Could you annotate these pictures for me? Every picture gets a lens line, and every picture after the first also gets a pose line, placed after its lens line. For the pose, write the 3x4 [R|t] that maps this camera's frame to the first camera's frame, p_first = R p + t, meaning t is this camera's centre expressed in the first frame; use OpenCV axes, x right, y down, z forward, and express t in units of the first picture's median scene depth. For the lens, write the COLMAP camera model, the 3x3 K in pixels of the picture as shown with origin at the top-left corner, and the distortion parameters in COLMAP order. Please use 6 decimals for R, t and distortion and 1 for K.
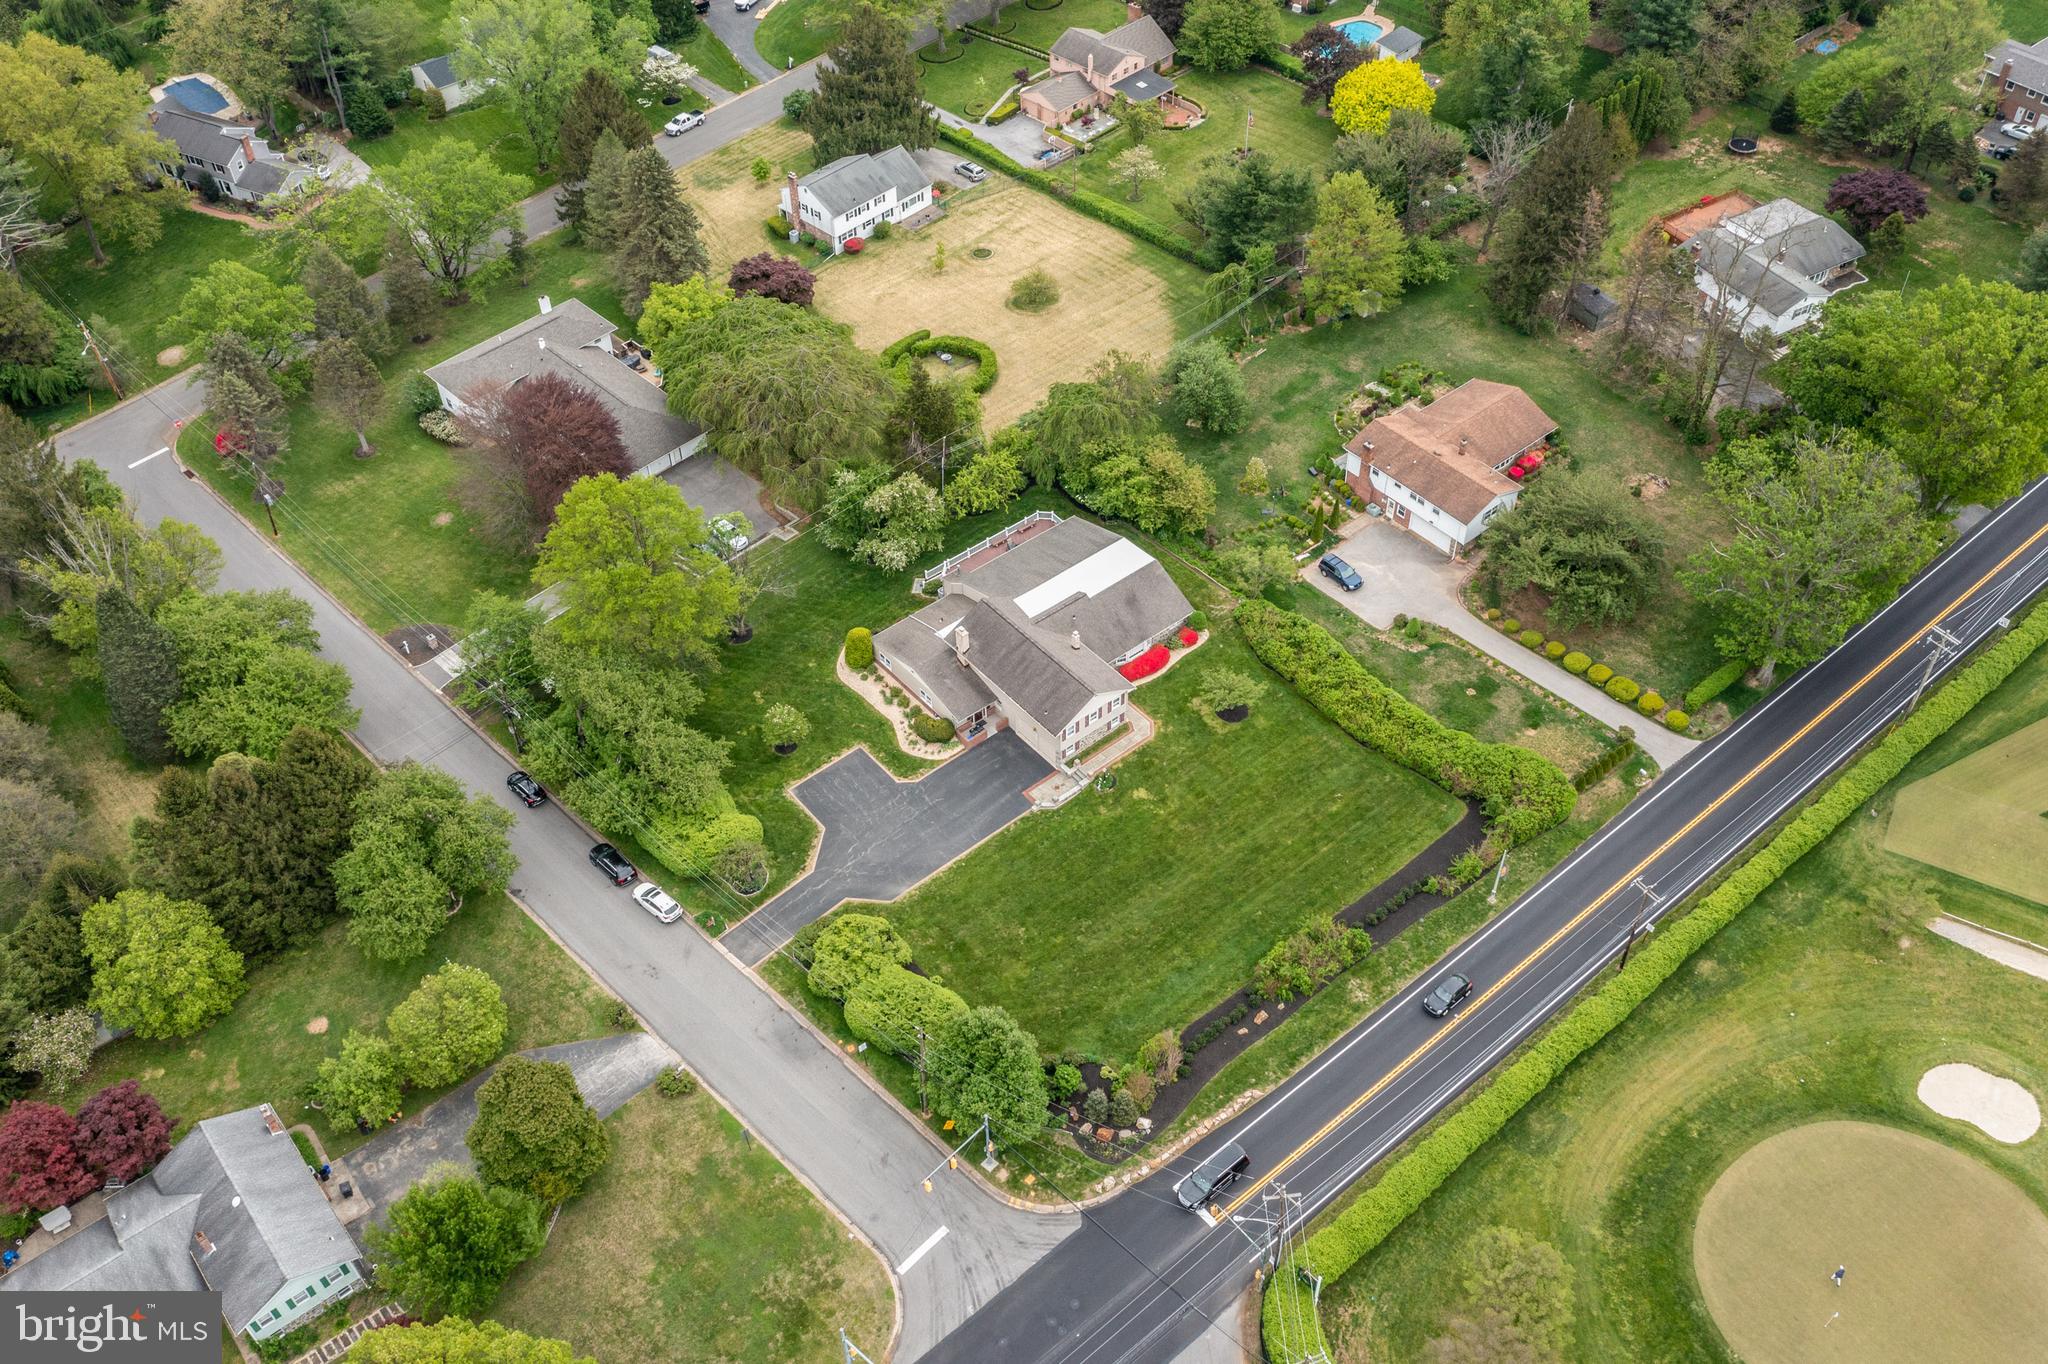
lens RADIAL K [[1776.8, 0, 1031.7], [0, 1776.8, 729.9], [0, 0, 1]] dist [-0.035762, -0.001060]
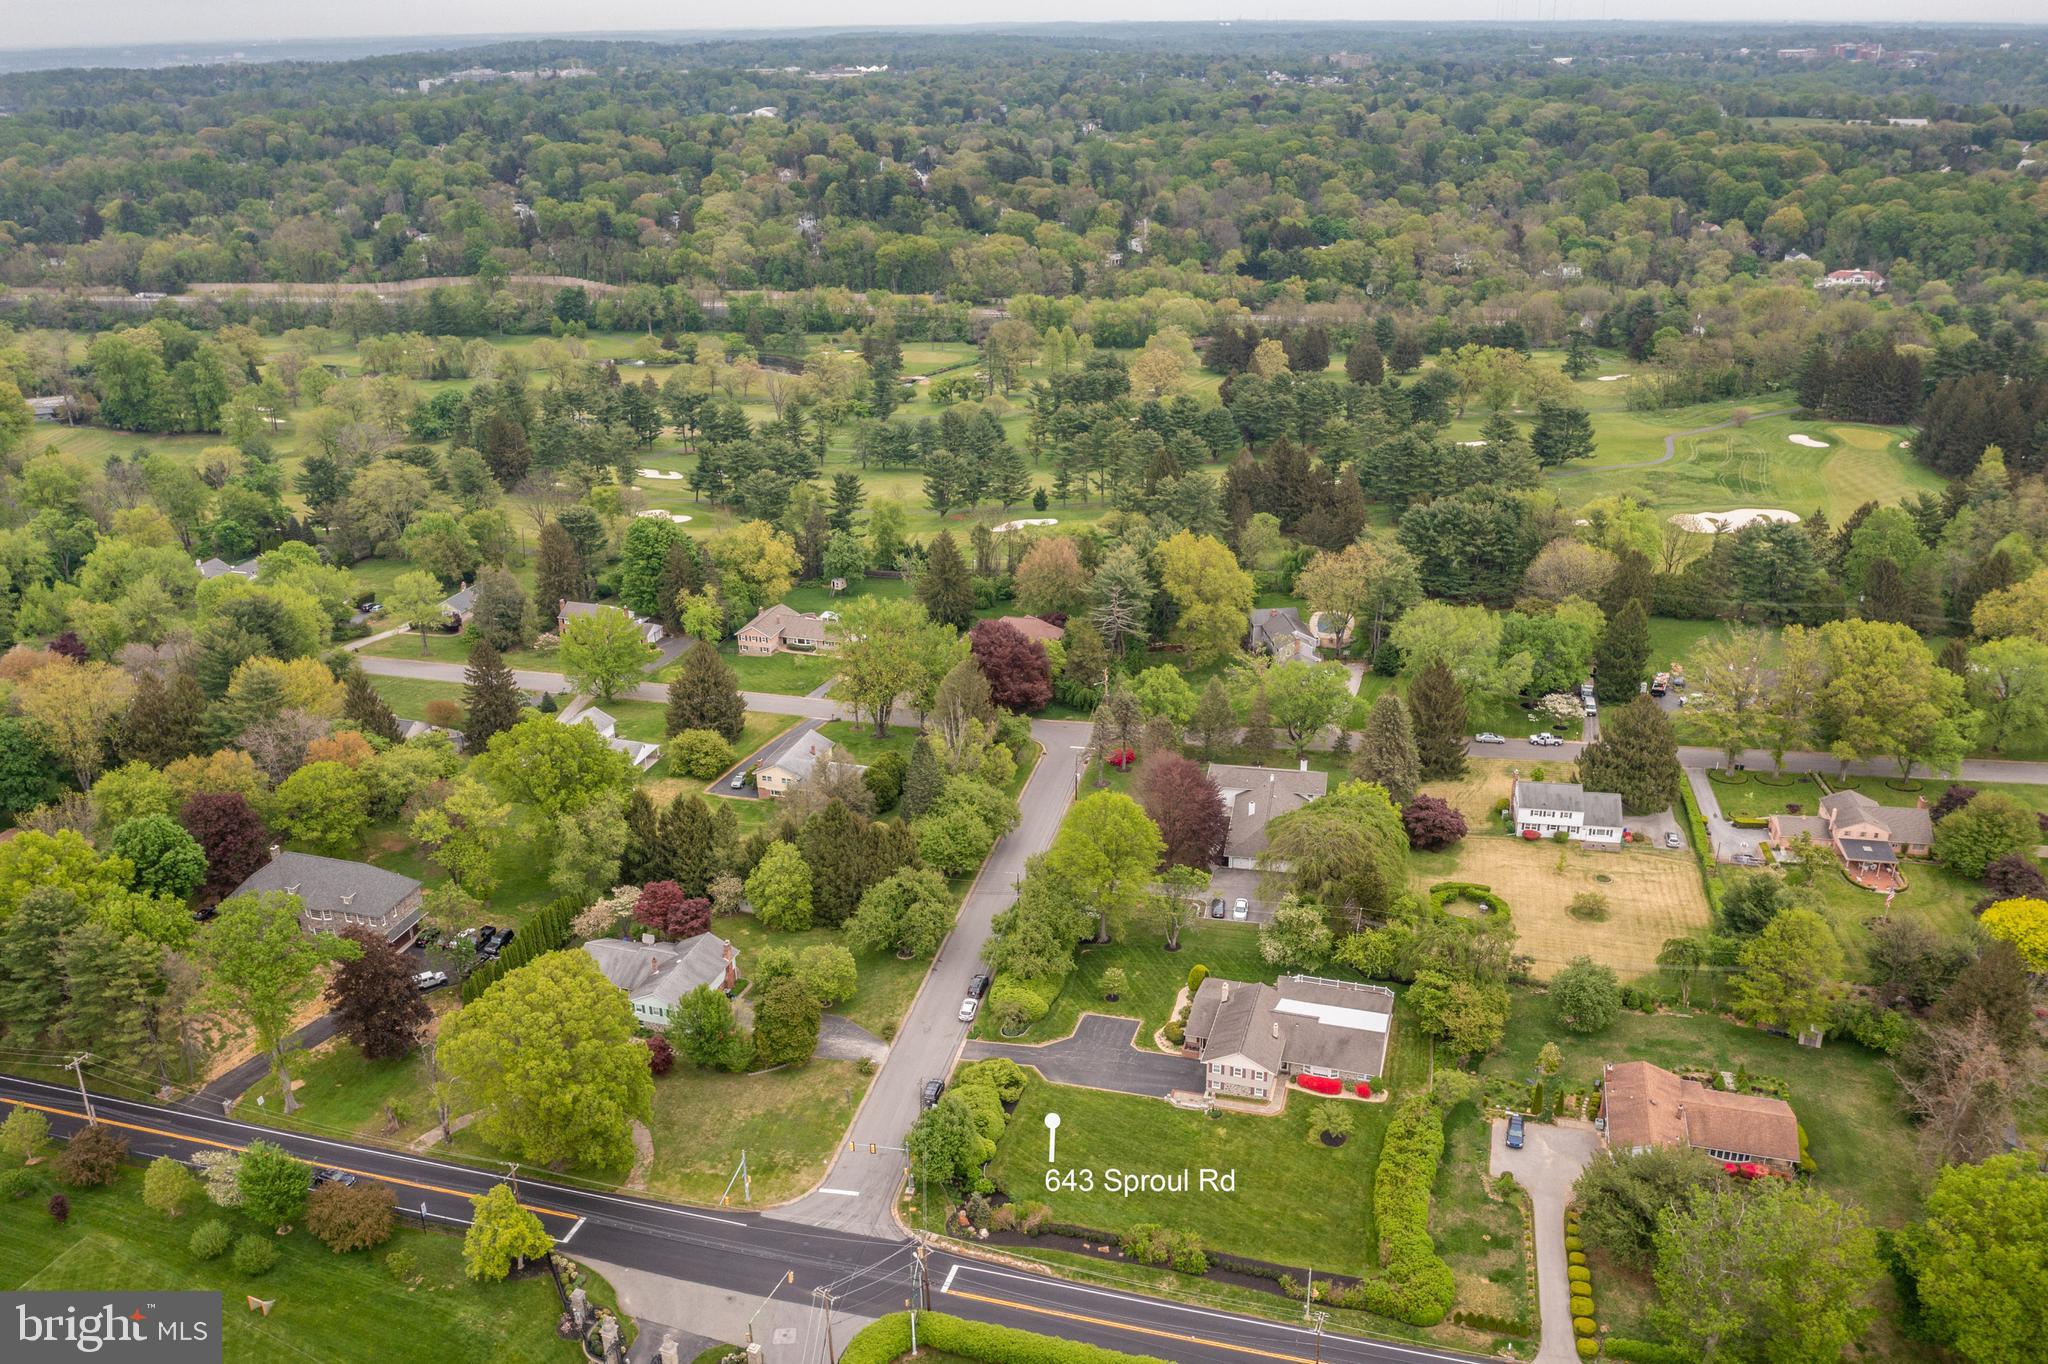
lens RADIAL K [[1598.1, 0, 1024.0], [0, 1598.1, 682.0], [0, 0, 1]] dist [-0.037218, 0.007435]
pose [[0.552589, 0.325679, -0.767189, 0.784687], [-0.603623, 0.791106, -0.098945, -0.023972], [0.574703, 0.517769, 0.633744, -0.044212]]
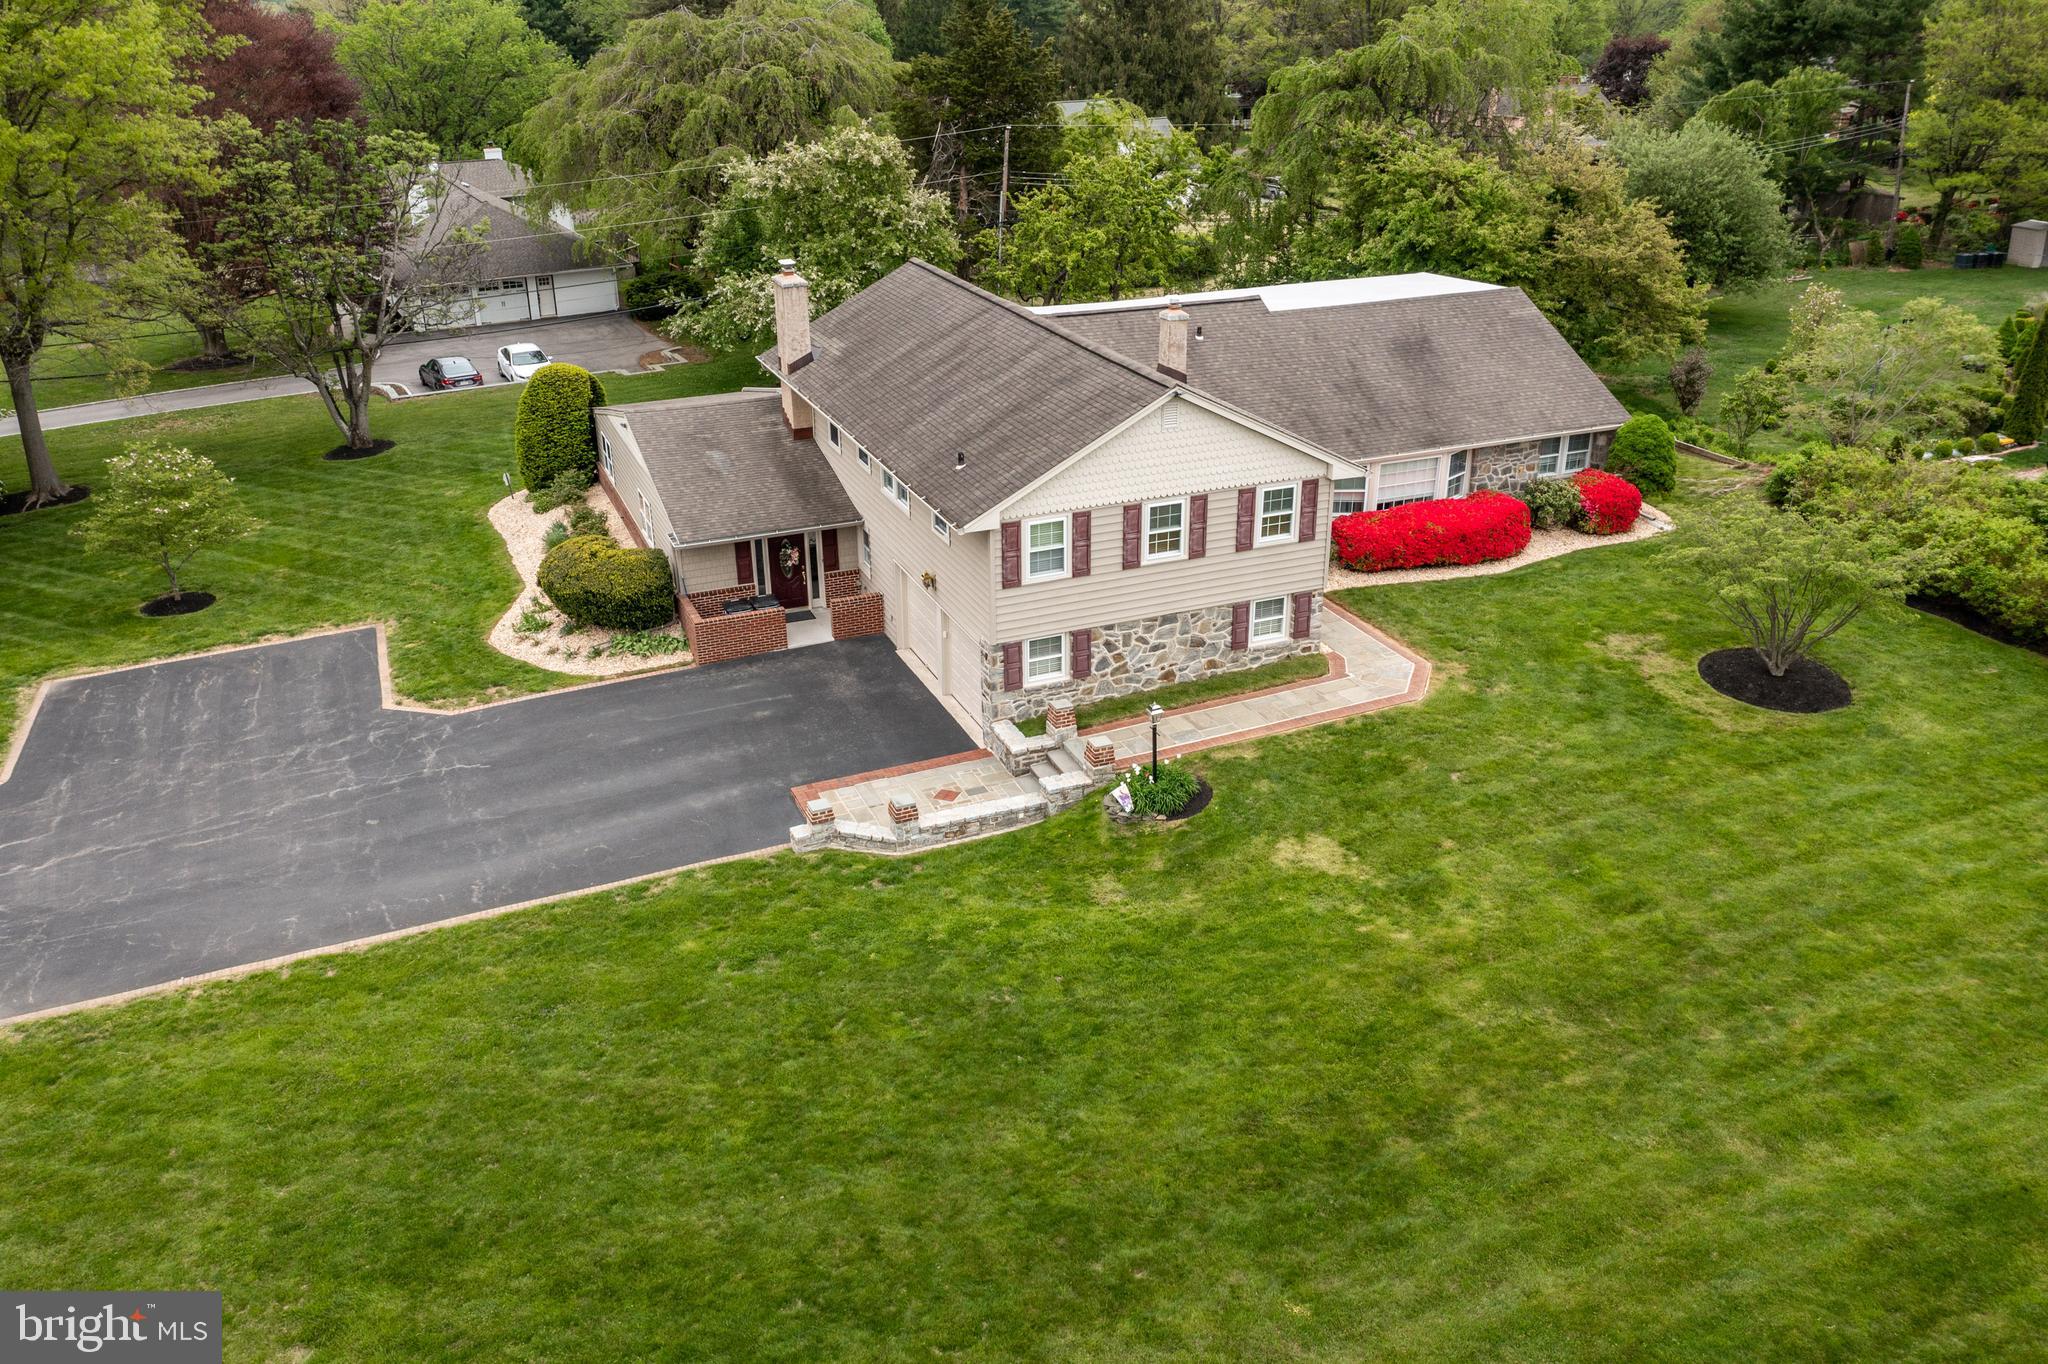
lens RADIAL K [[1598.1, 0, 1024.0], [0, 1598.1, 682.0], [0, 0, 1]] dist [-0.037218, 0.007435]
pose [[0.956579, 0.126925, -0.262385, 0.073130], [-0.216960, 0.911205, -0.350192, 0.086146], [0.194639, 0.391913, 0.899177, 0.800719]]
